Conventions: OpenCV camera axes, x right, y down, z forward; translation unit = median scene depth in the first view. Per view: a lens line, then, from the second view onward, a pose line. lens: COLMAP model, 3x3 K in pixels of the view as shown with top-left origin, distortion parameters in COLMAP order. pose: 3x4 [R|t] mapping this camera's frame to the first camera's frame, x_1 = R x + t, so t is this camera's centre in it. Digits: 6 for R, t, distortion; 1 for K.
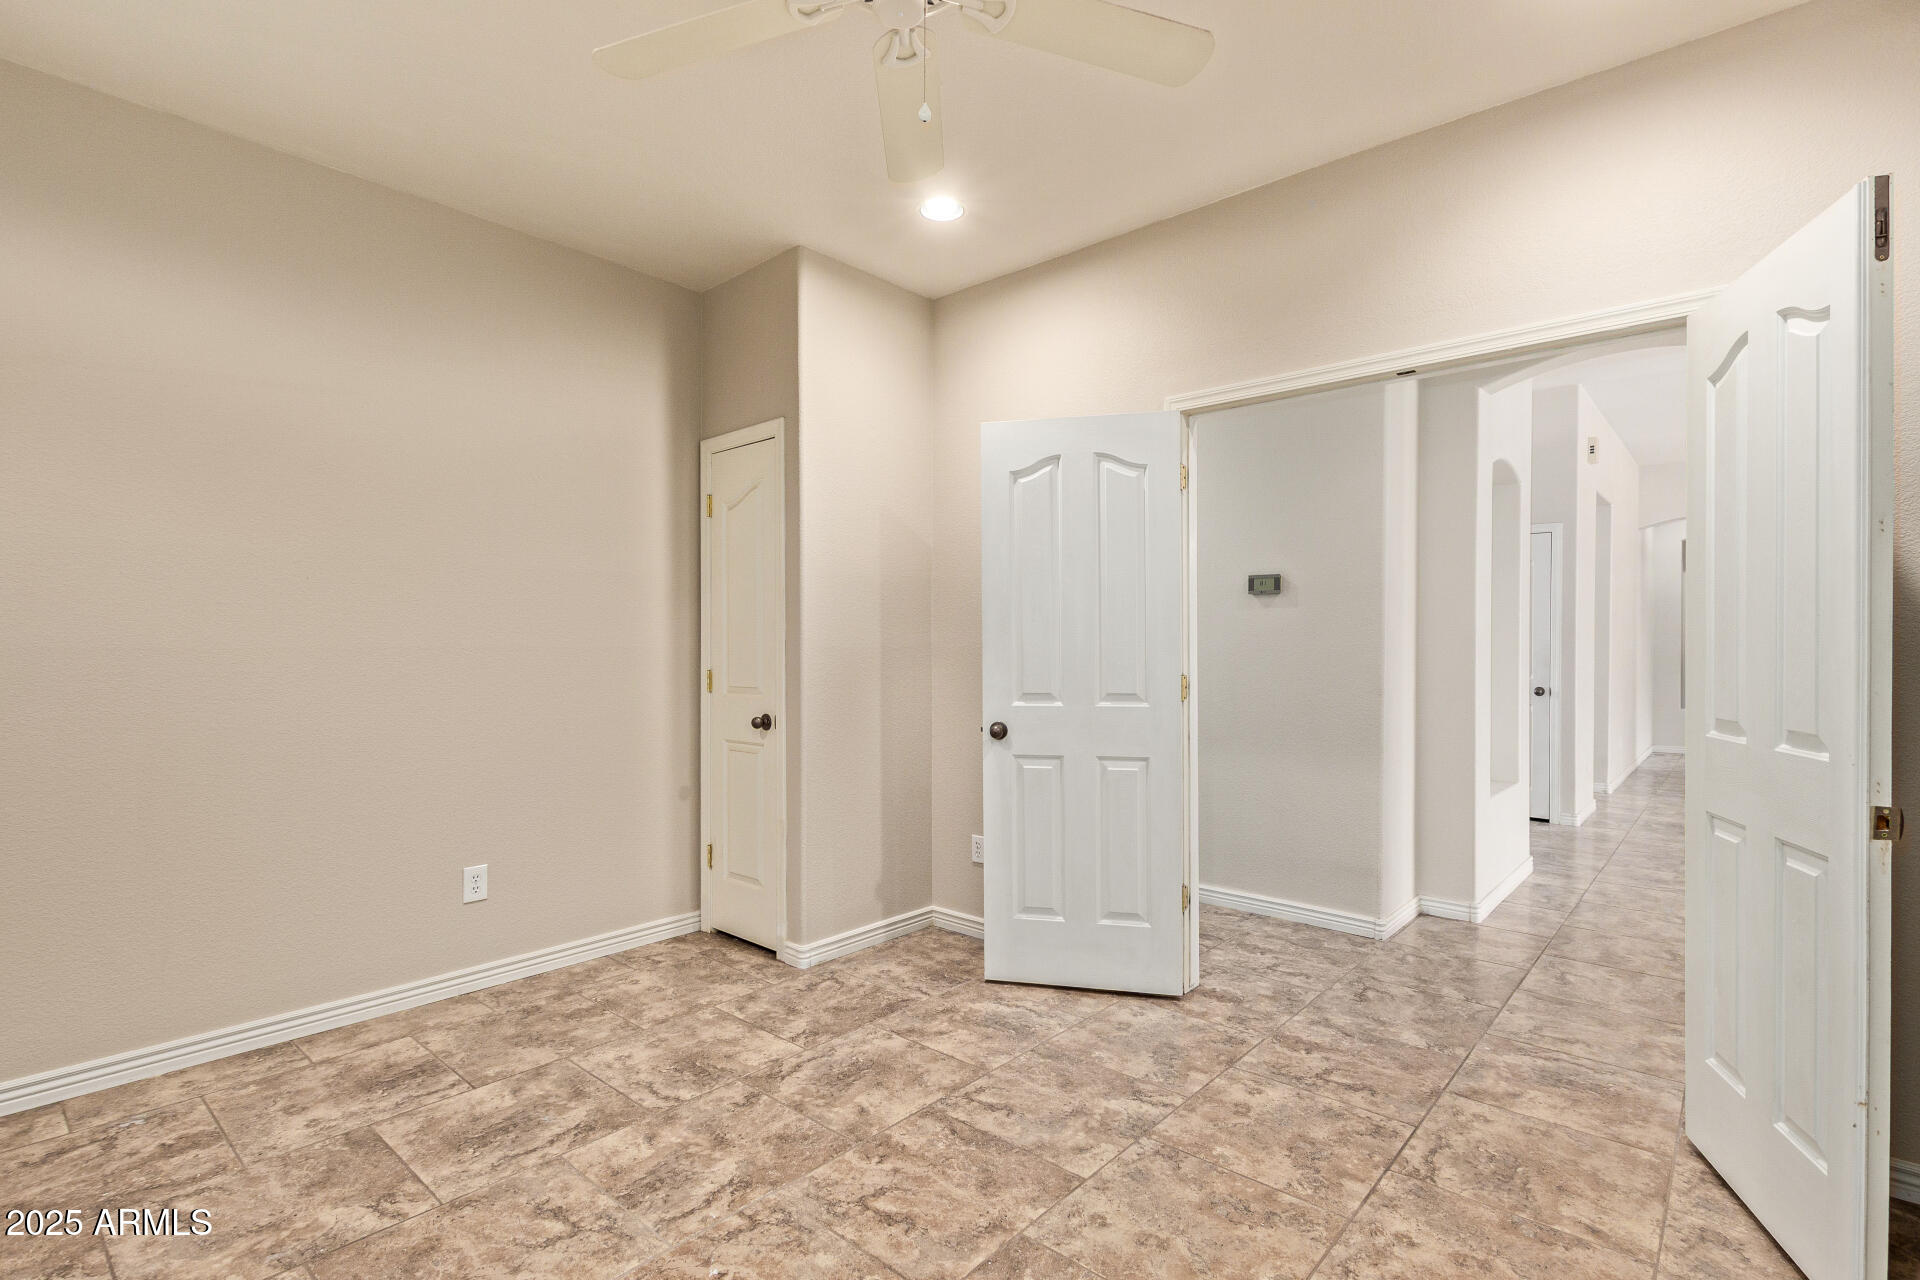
lens RADIAL K [[892.2, 0, 960.0], [0, 892.2, 645.1], [0, 0, 1]] dist [0.005117, 0.000325]
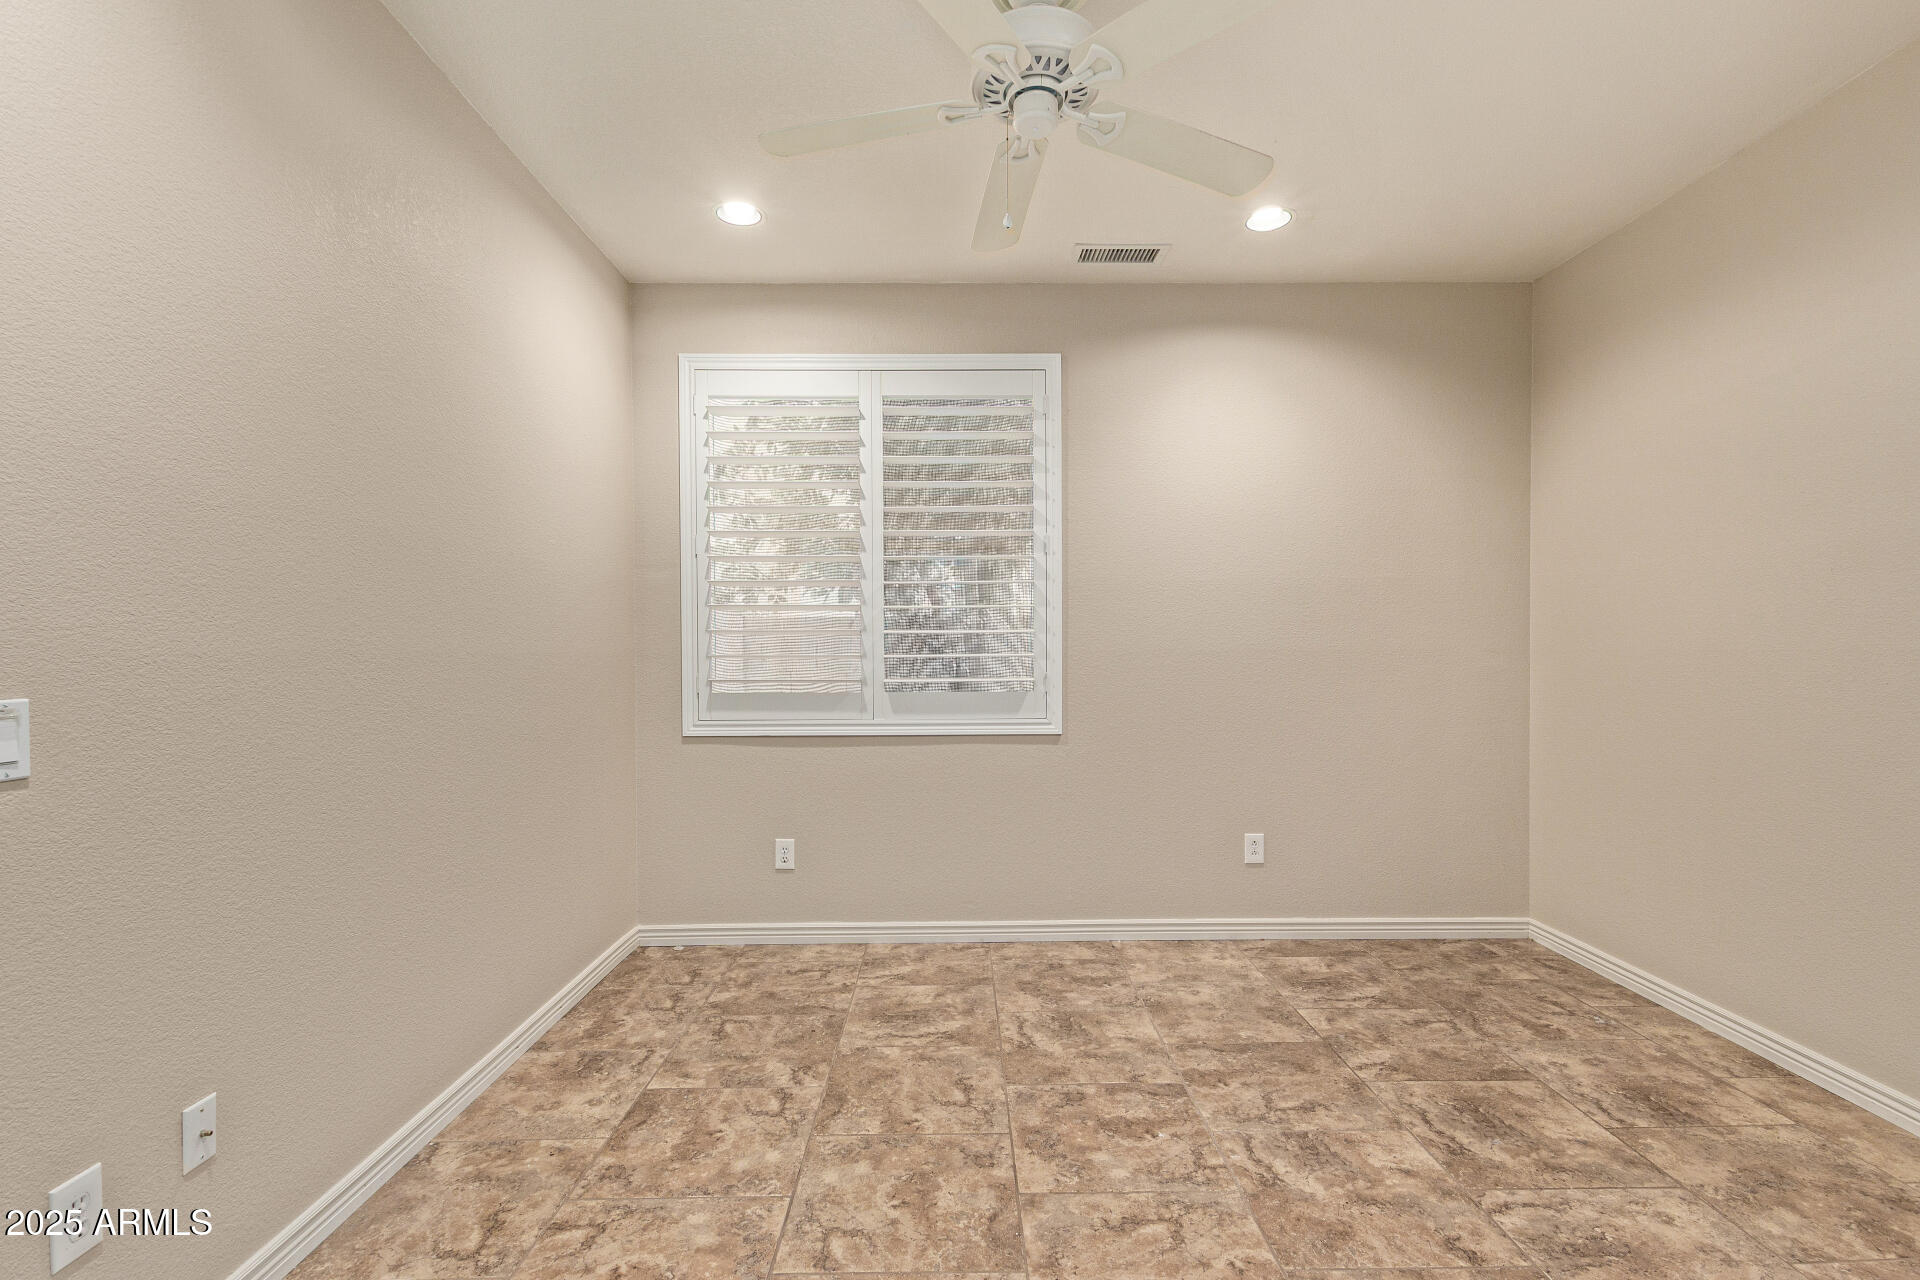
lens RADIAL K [[892.2, 0, 961.3], [0, 892.2, 650.4], [0, 0, 1]] dist [0.005117, 0.000325]
pose [[-0.746759, -0.001328, -0.665094, 0.610903], [0.005619, 0.999950, -0.008305, 0.011844], [0.665071, -0.009939, -0.746714, 1.367206]]
